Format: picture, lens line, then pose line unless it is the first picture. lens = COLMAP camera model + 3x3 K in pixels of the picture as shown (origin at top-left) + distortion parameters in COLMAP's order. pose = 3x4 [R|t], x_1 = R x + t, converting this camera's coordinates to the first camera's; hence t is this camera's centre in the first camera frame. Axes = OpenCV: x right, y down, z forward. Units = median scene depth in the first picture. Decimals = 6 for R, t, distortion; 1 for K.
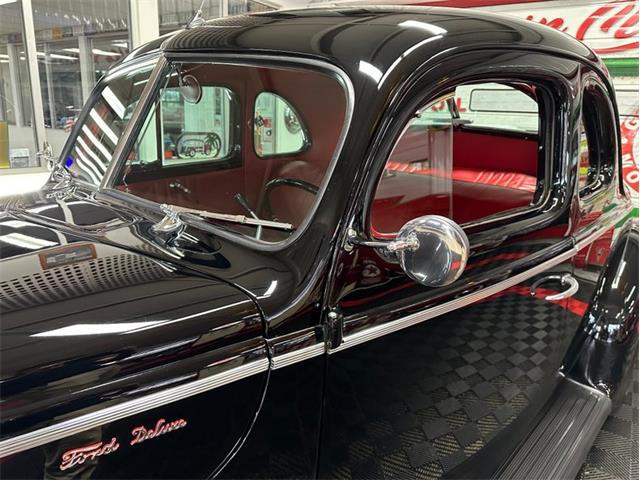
lens RADIAL K [[466.3, 0, 320.9], [0, 466.3, 236.4], [0, 0, 1]] dist [-0.004154, -0.003965]
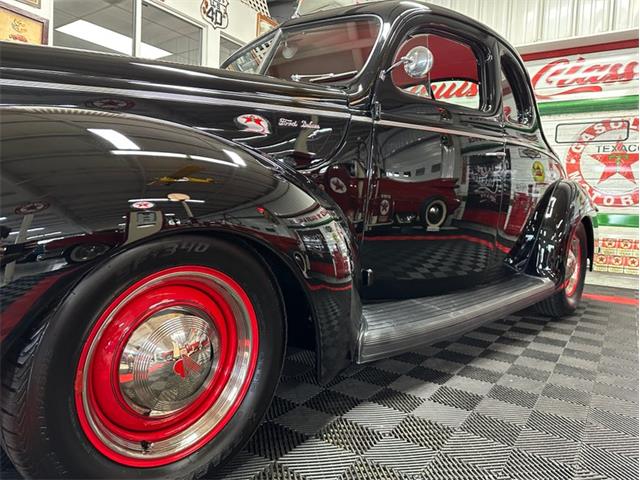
lens RADIAL K [[466.2, 0, 323.2], [0, 466.2, 238.8], [0, 0, 1]] dist [0.002416, -0.007594]
pose [[0.999972, 0.001708, 0.007246, -0.090673], [-0.000289, 0.981518, -0.191367, 0.453828], [-0.007439, 0.191360, 0.981492, -0.403171]]
